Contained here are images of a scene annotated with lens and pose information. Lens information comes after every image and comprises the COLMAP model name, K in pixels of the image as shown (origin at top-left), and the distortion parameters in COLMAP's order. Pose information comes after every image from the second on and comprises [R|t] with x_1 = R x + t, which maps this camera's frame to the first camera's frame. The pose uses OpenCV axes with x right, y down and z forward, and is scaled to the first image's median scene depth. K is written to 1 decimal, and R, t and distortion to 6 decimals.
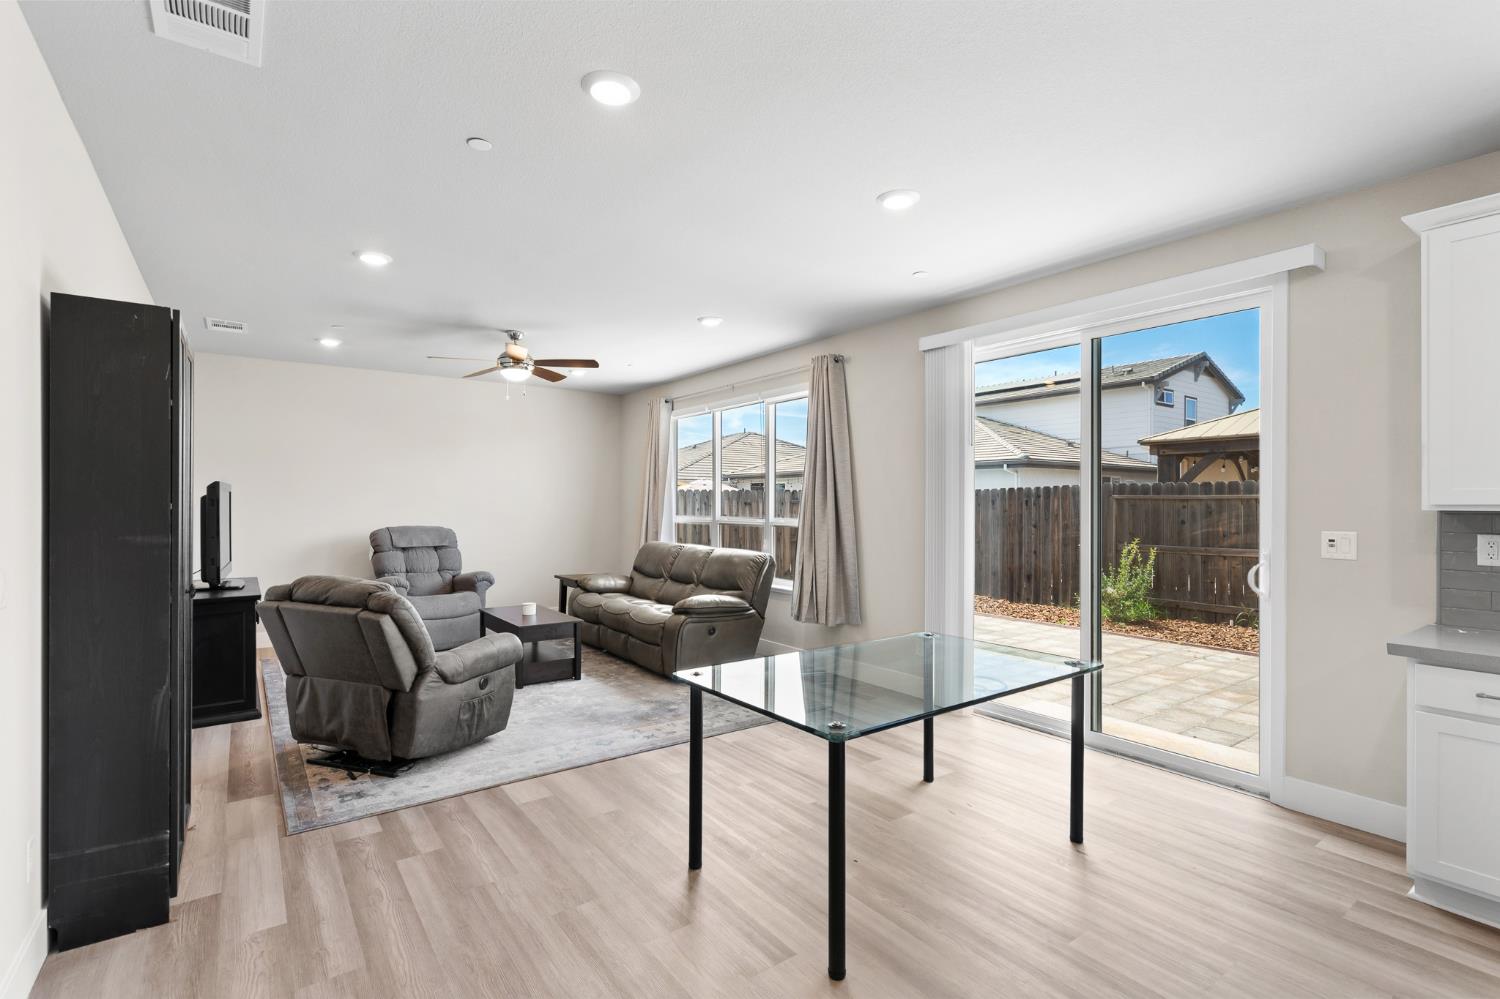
lens RADIAL K [[695.1, 0, 750.0], [0, 695.1, 499.5], [0, 0, 1]] dist [-0.001179, 0.000508]
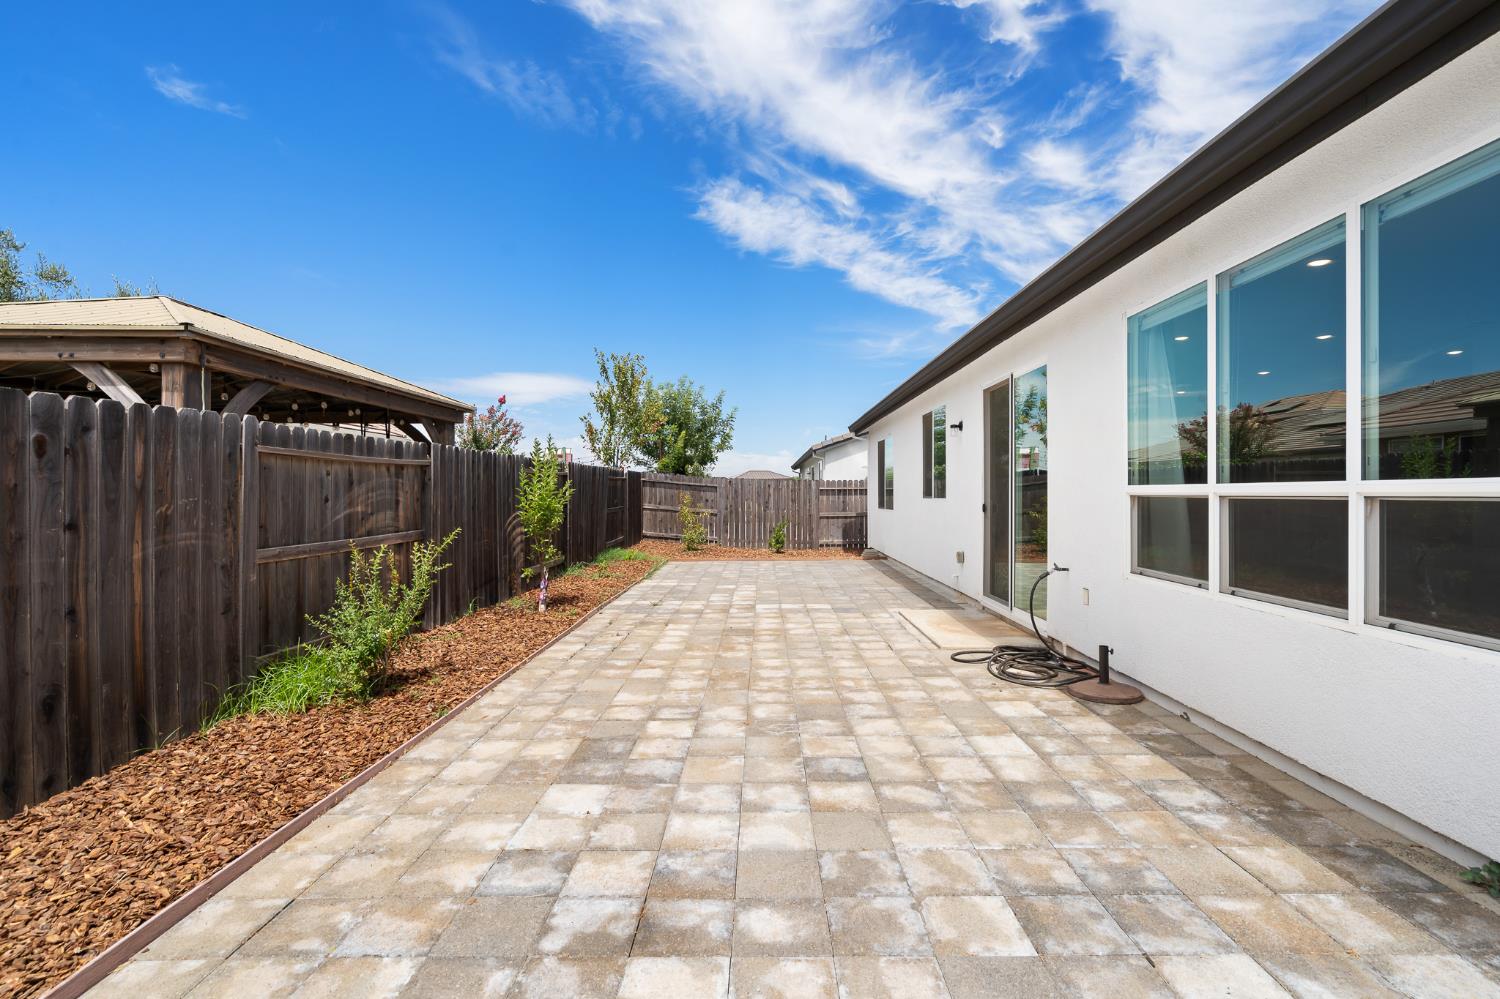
lens RADIAL K [[684.7, 0, 750.0], [0, 684.7, 494.8], [0, 0, 1]] dist [-0.001846, 0.000544]
pose [[-0.797782, -0.001664, 0.602943, -0.005713], [-0.003244, 0.999994, -0.001533, 0.046396], [-0.602937, -0.003179, -0.797783, 2.022930]]
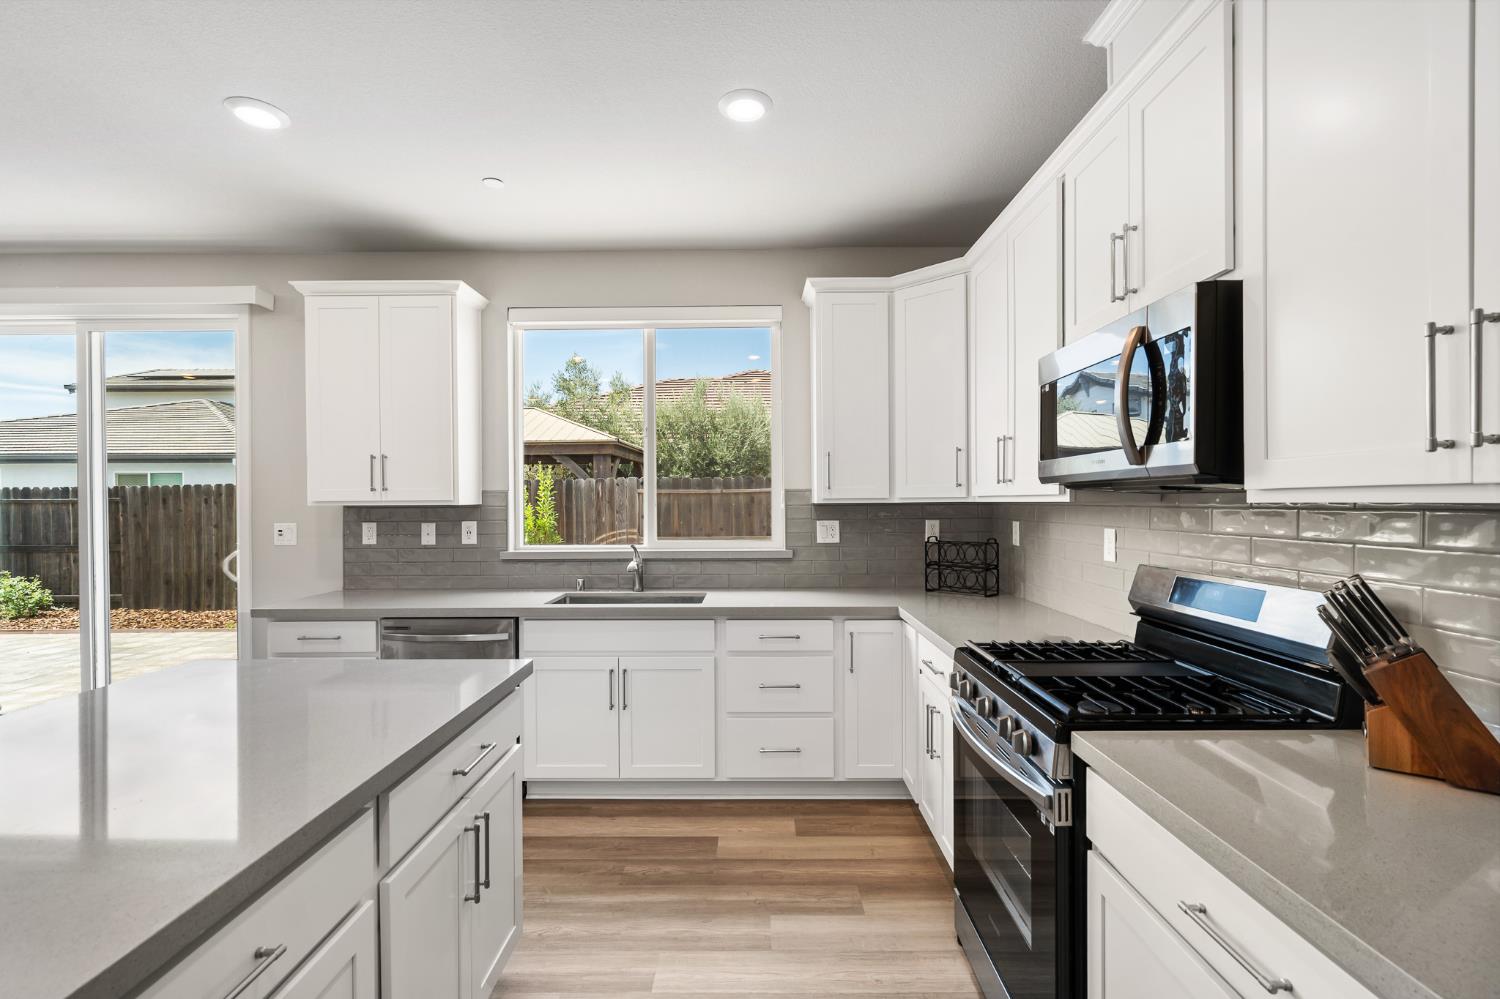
lens RADIAL K [[678.9, 0, 753.8], [0, 678.9, 504.1], [0, 0, 1]] dist [-0.001816, 0.000177]
pose [[0.594566, -0.010755, 0.803975, 0.208202], [0.002625, 0.999931, 0.011435, -0.000007], [-0.804043, -0.004688, 0.594553, -0.221735]]
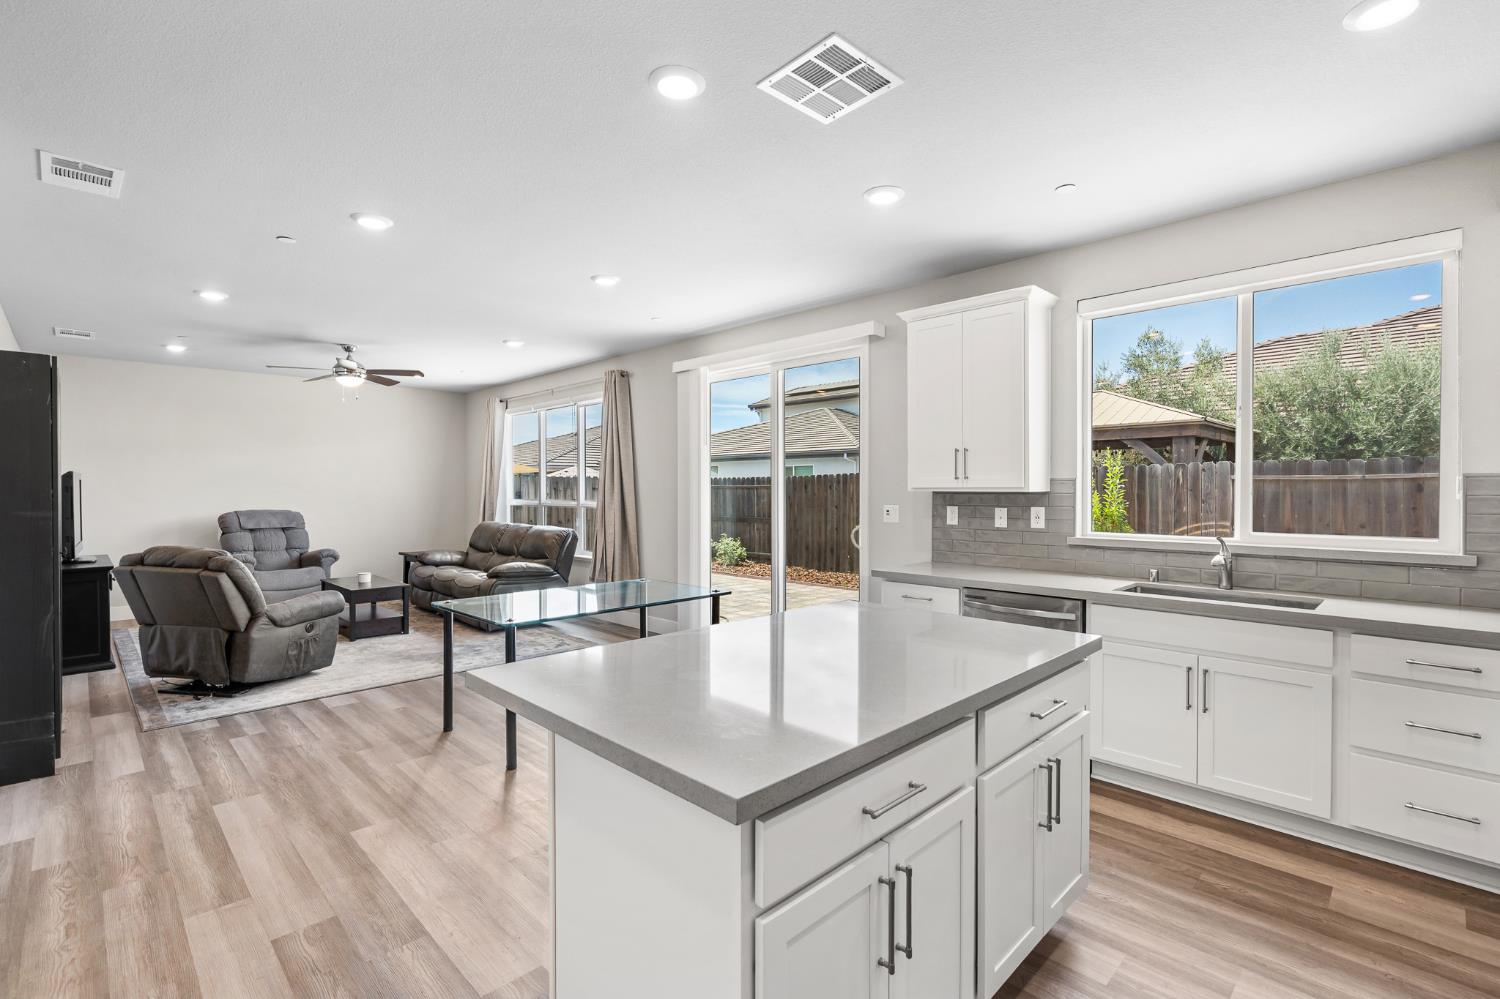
lens RADIAL K [[684.7, 0, 750.0], [0, 684.7, 494.8], [0, 0, 1]] dist [-0.001846, 0.000544]
pose [[0.989009, -0.004516, 0.147786, 0.171106], [0.002422, 0.999894, 0.014344, -0.000106], [-0.147835, -0.013828, 0.988915, -0.269200]]
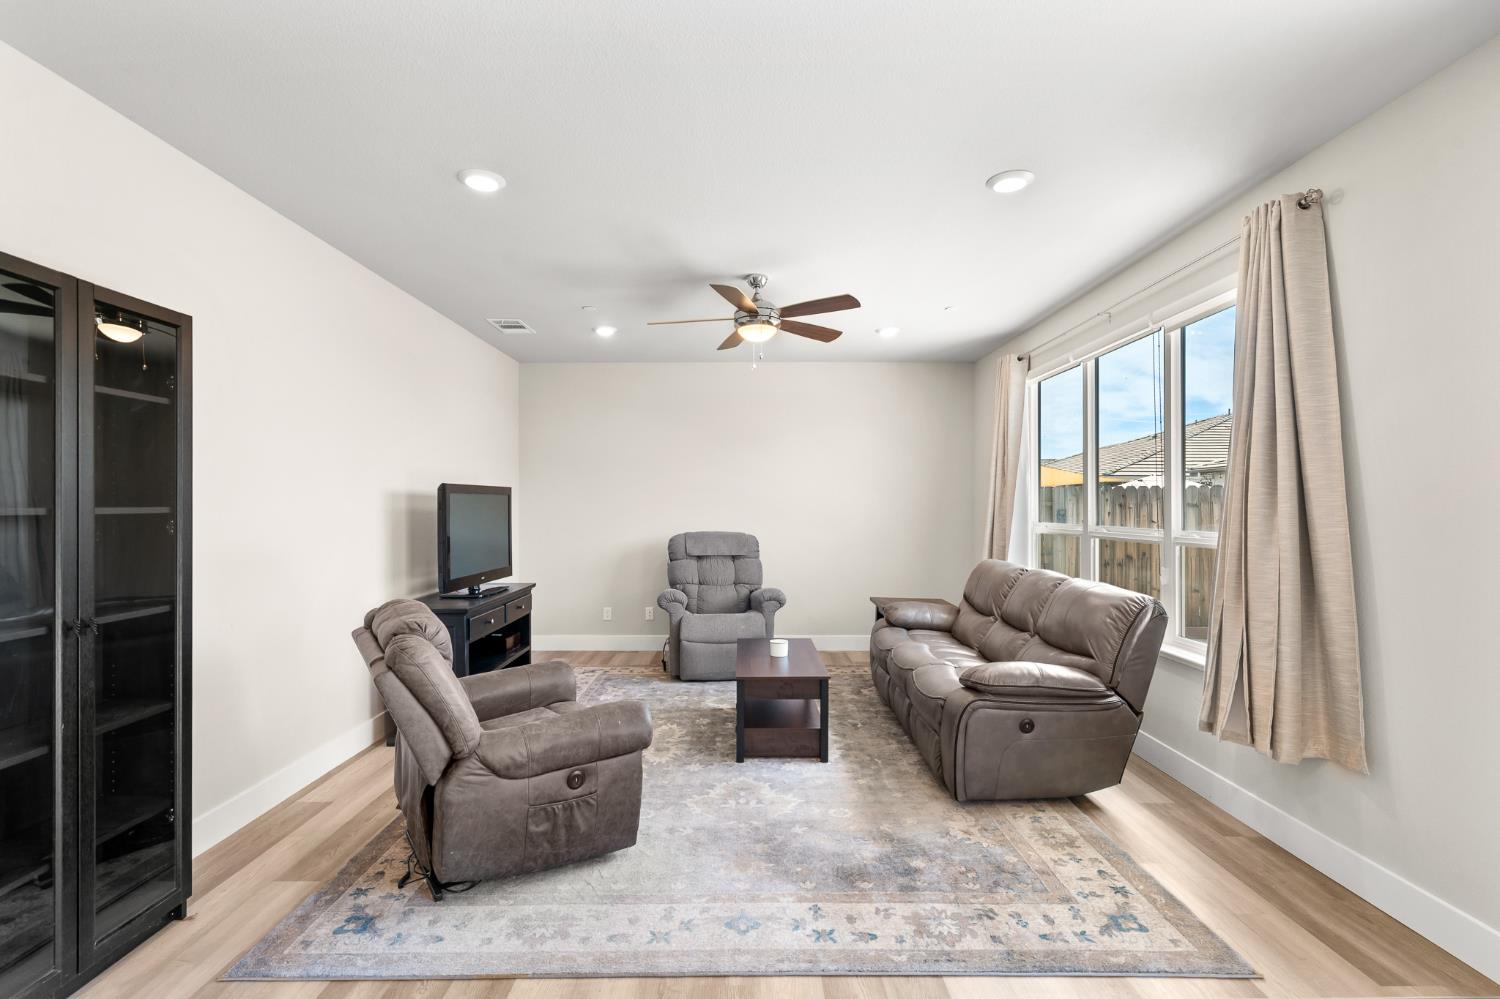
lens RADIAL K [[695.5, 0, 753.4], [0, 695.5, 504.5], [0, 0, 1]] dist [0.000047, 0.000290]
pose [[0.812380, -0.004064, -0.583114, 0.097229], [0.006004, 0.999981, 0.001396, 0.003314], [0.583098, -0.004635, 0.812389, 0.397701]]
